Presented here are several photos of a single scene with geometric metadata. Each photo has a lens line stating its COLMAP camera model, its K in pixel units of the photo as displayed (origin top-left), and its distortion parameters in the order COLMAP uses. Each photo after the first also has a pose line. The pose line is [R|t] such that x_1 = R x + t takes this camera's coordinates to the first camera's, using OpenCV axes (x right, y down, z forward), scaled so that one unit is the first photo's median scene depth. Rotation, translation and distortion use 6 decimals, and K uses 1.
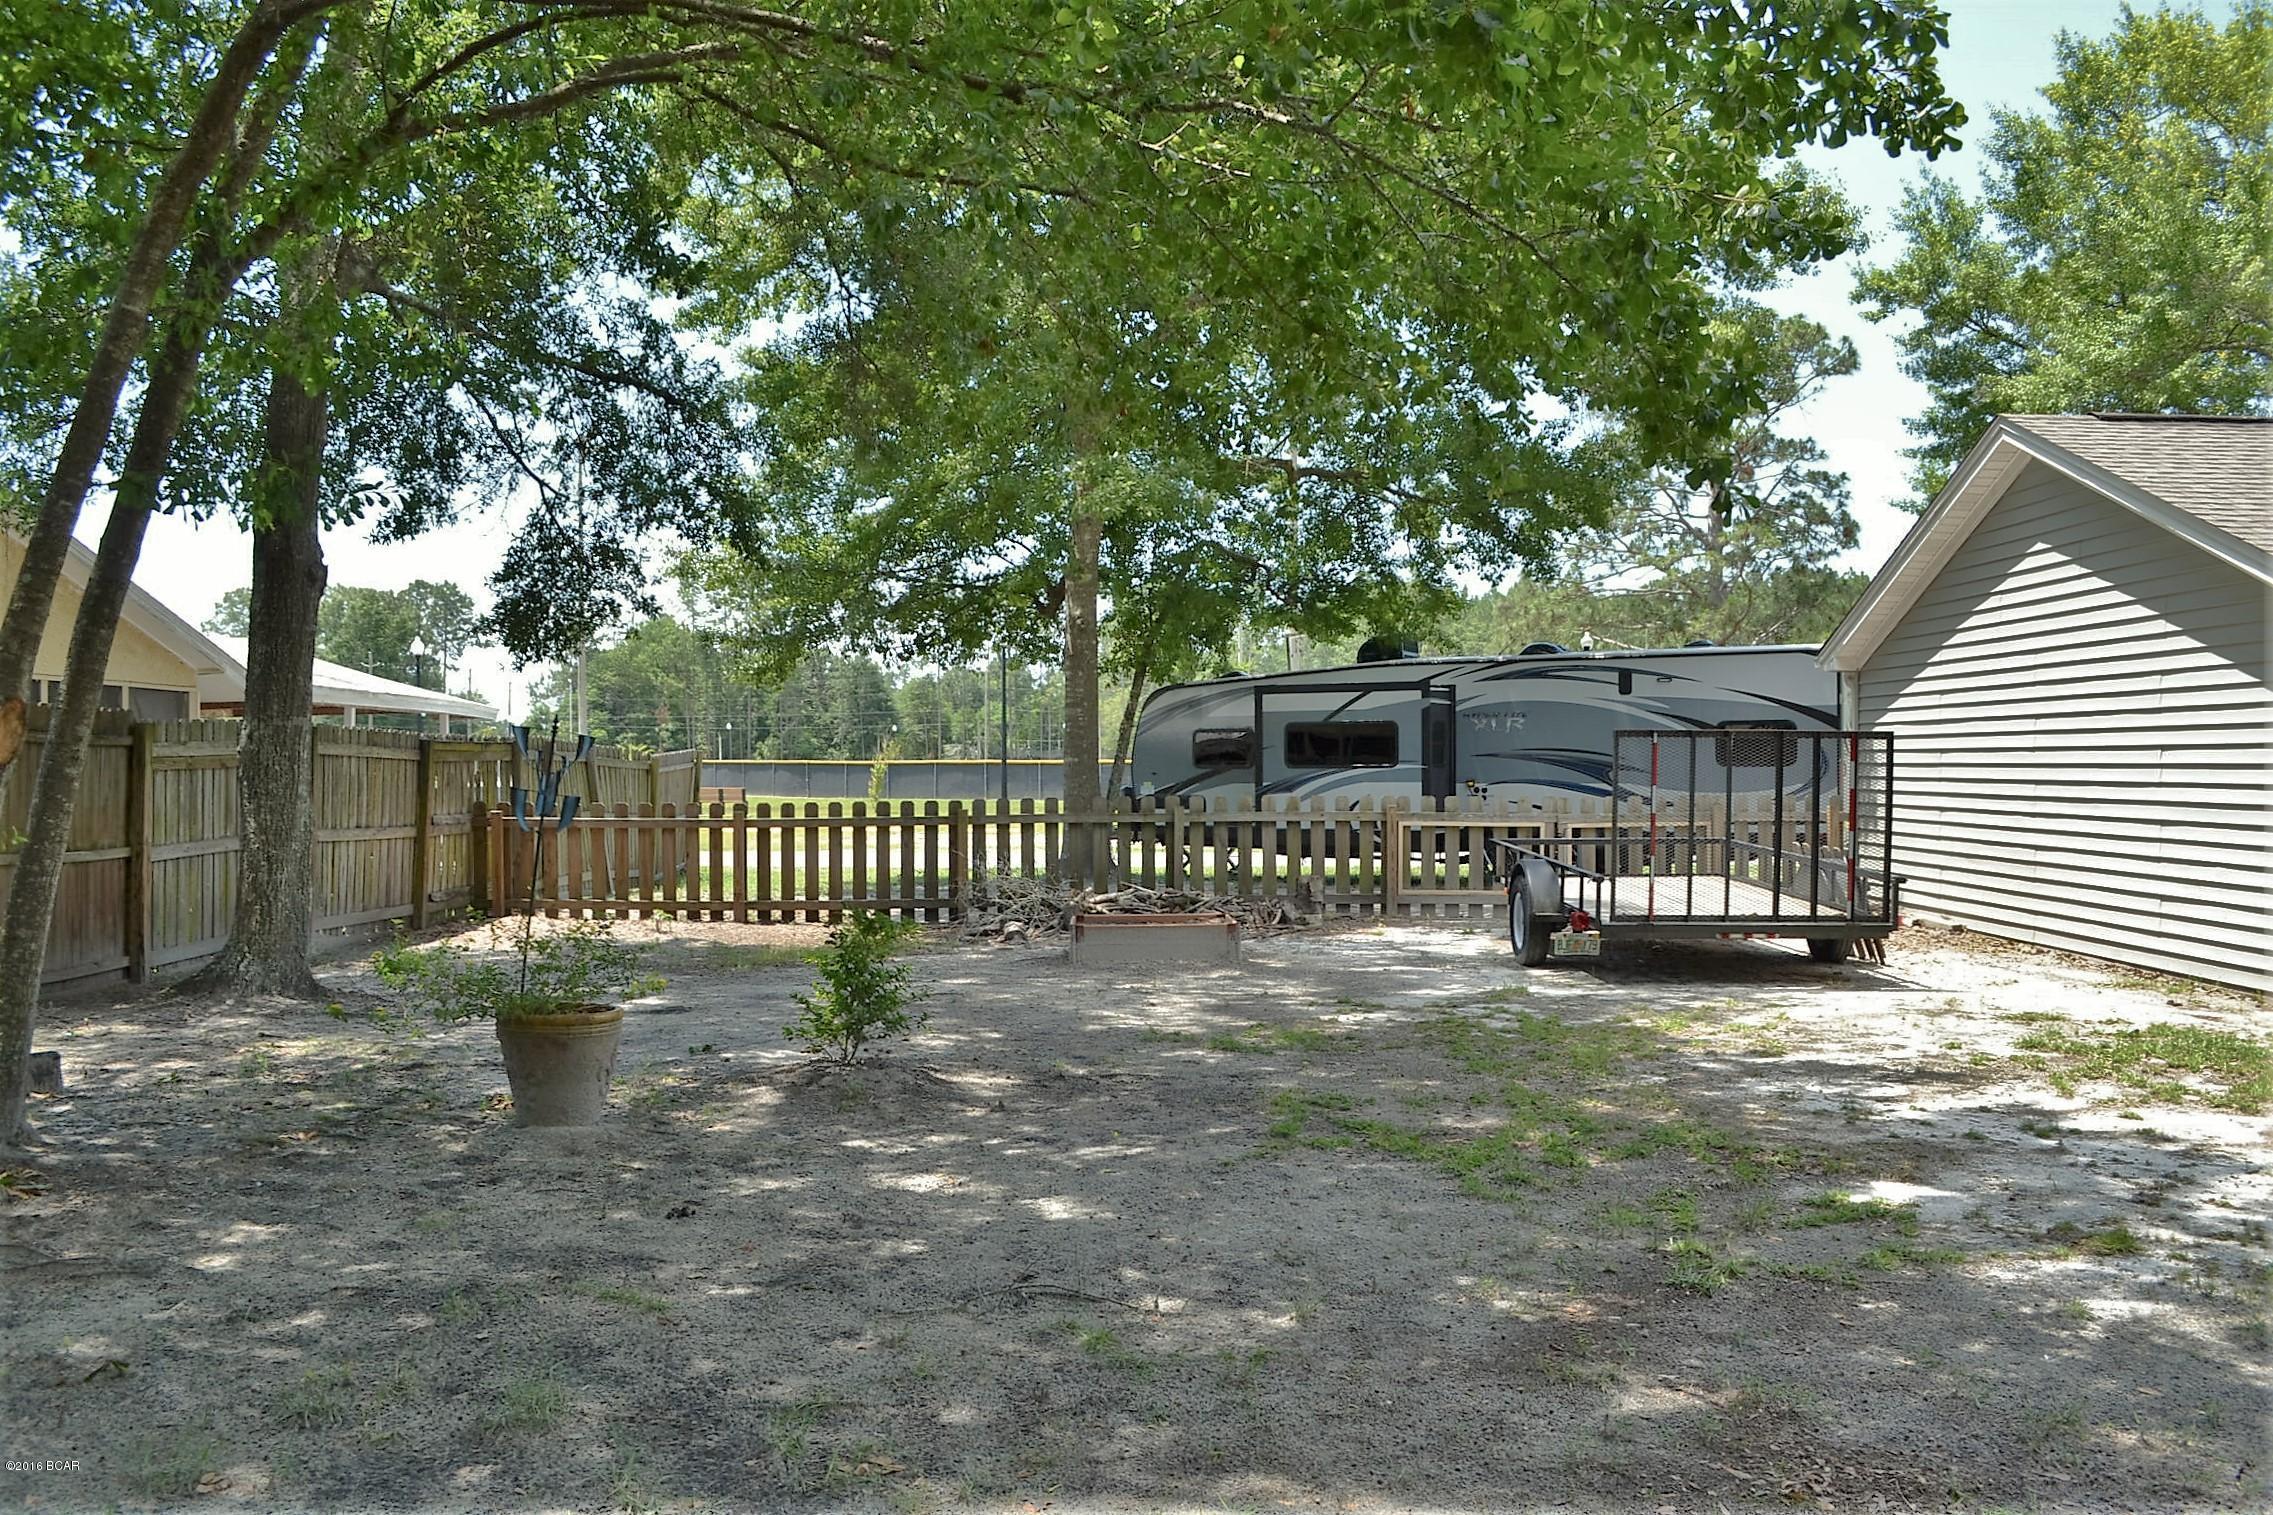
lens RADIAL K [[1828.0, 0, 1137.3], [0, 1828.0, 796.2], [0, 0, 1]] dist [-0.082768, 0.013277]
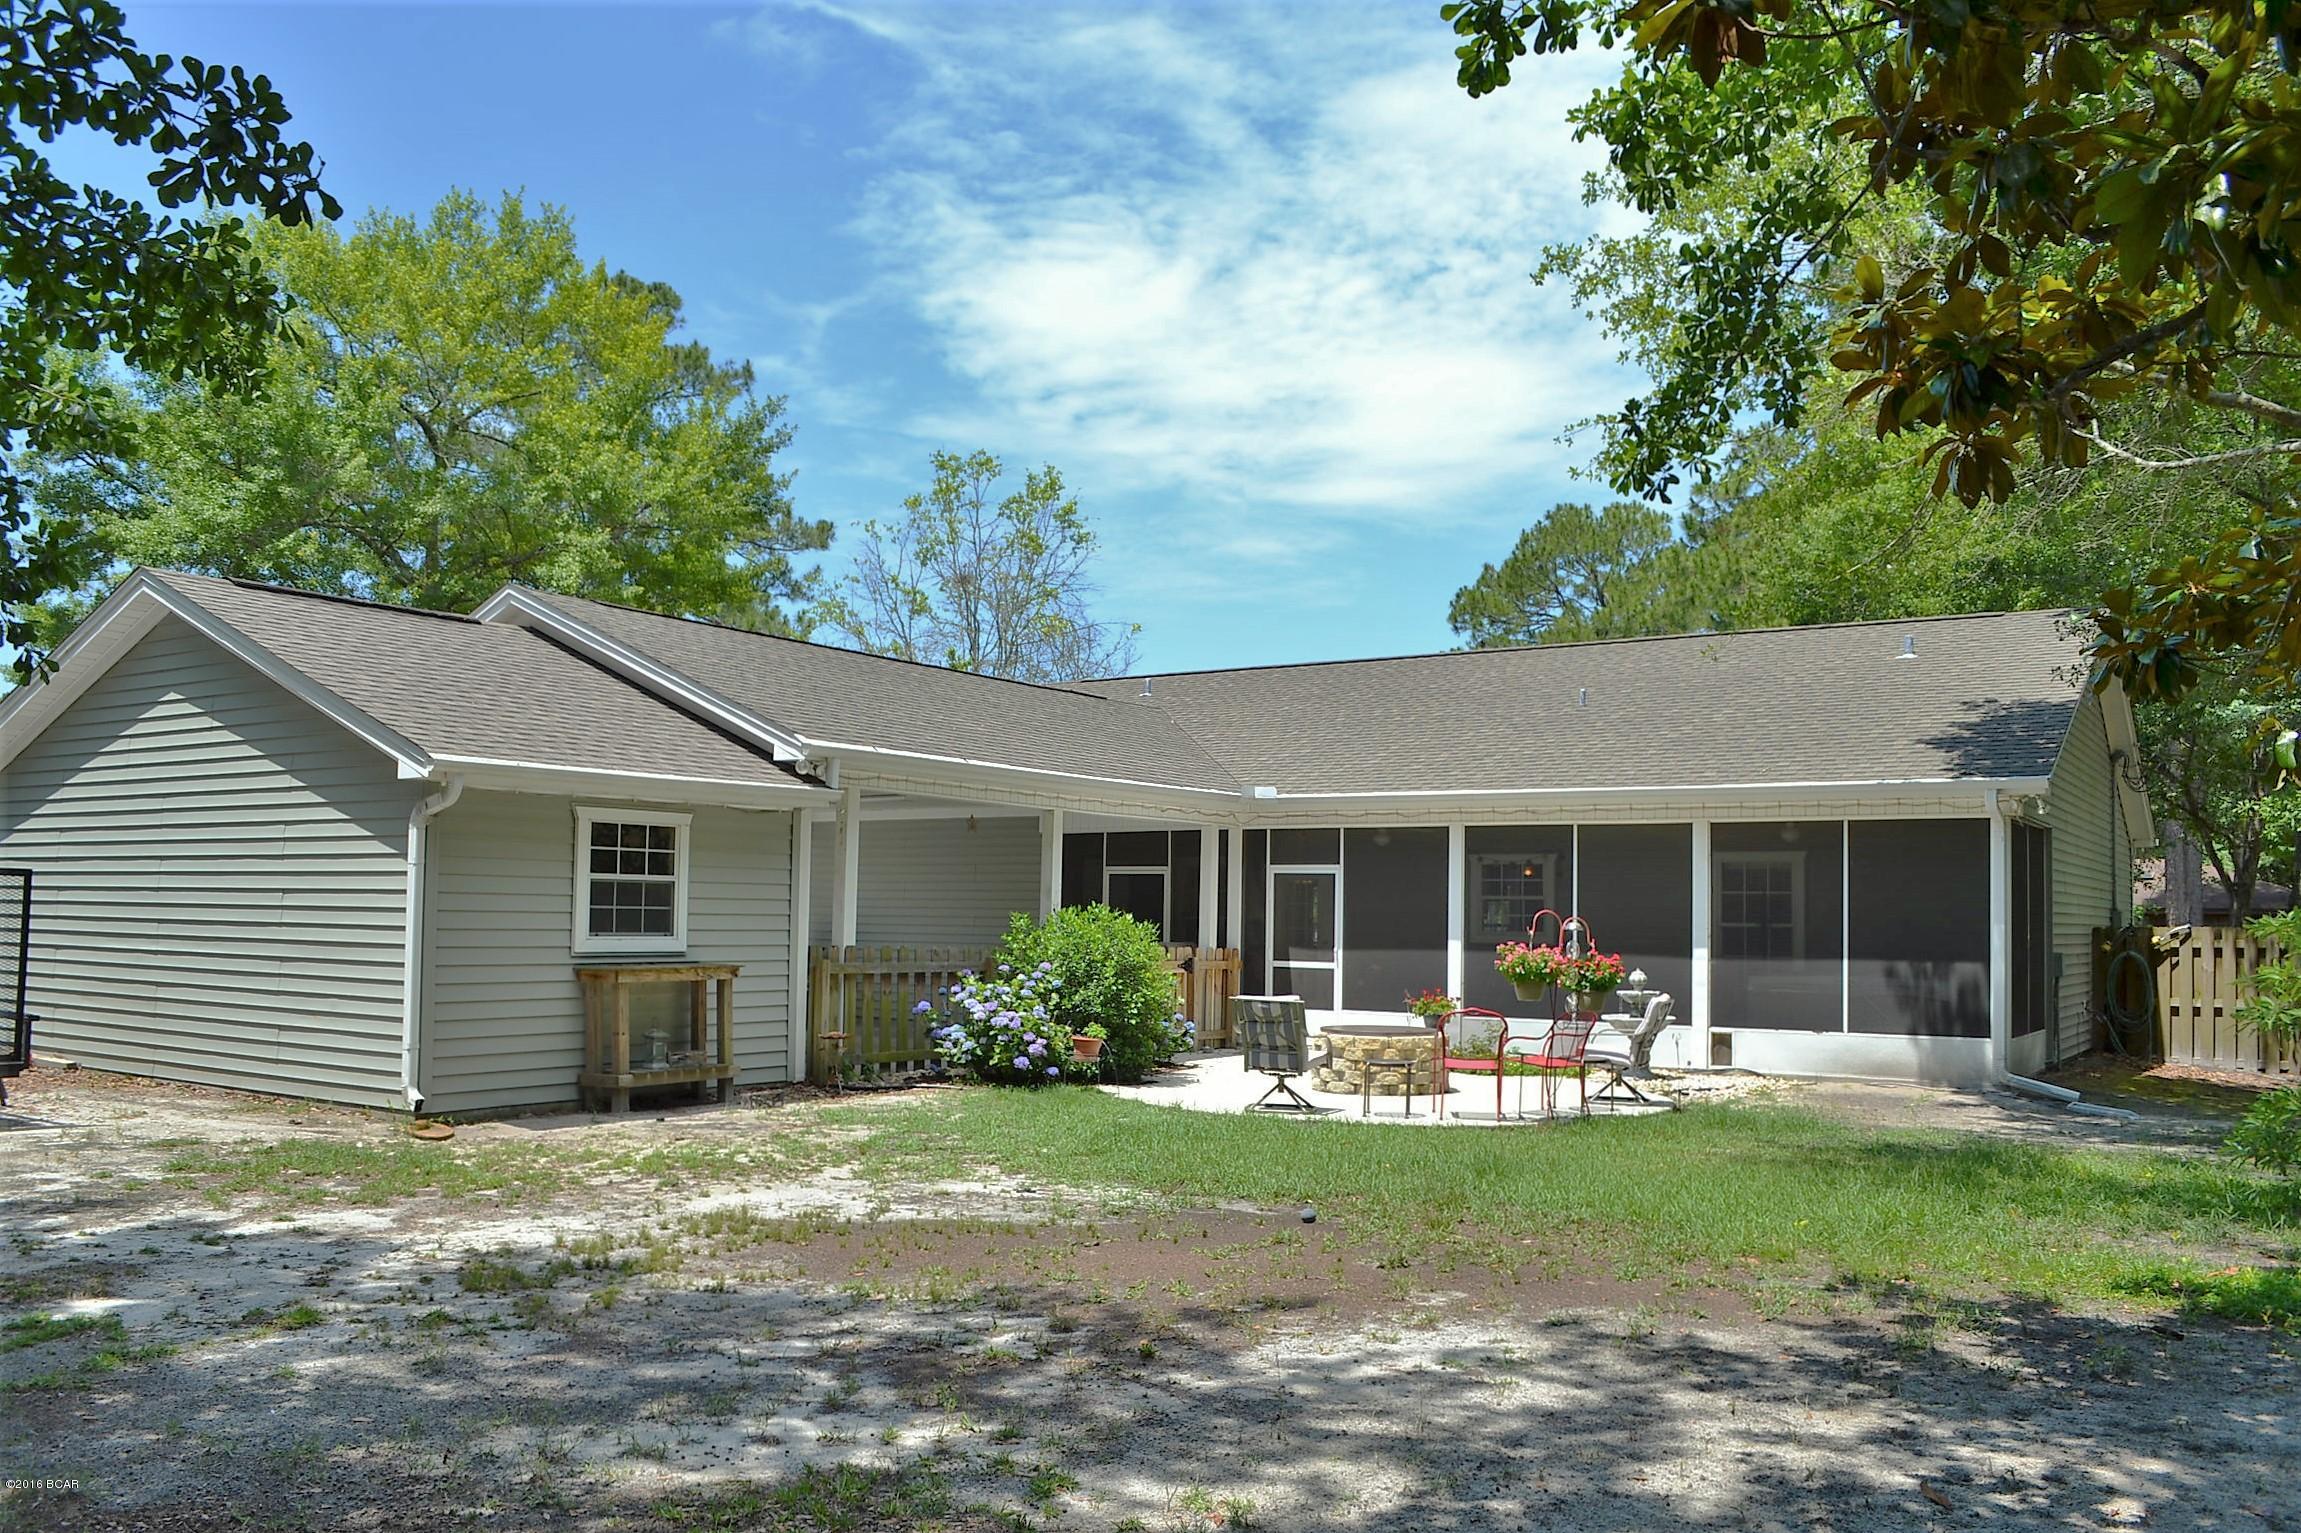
lens RADIAL K [[1850.6, 0, 1151.3], [0, 1850.6, 805.7], [0, 0, 1]] dist [-0.082768, 0.013277]
pose [[0.540255, 0.061887, 0.839223, -0.123298], [-0.001967, 0.997382, -0.072284, 0.000052], [-0.841499, 0.037401, 0.538963, -0.092067]]
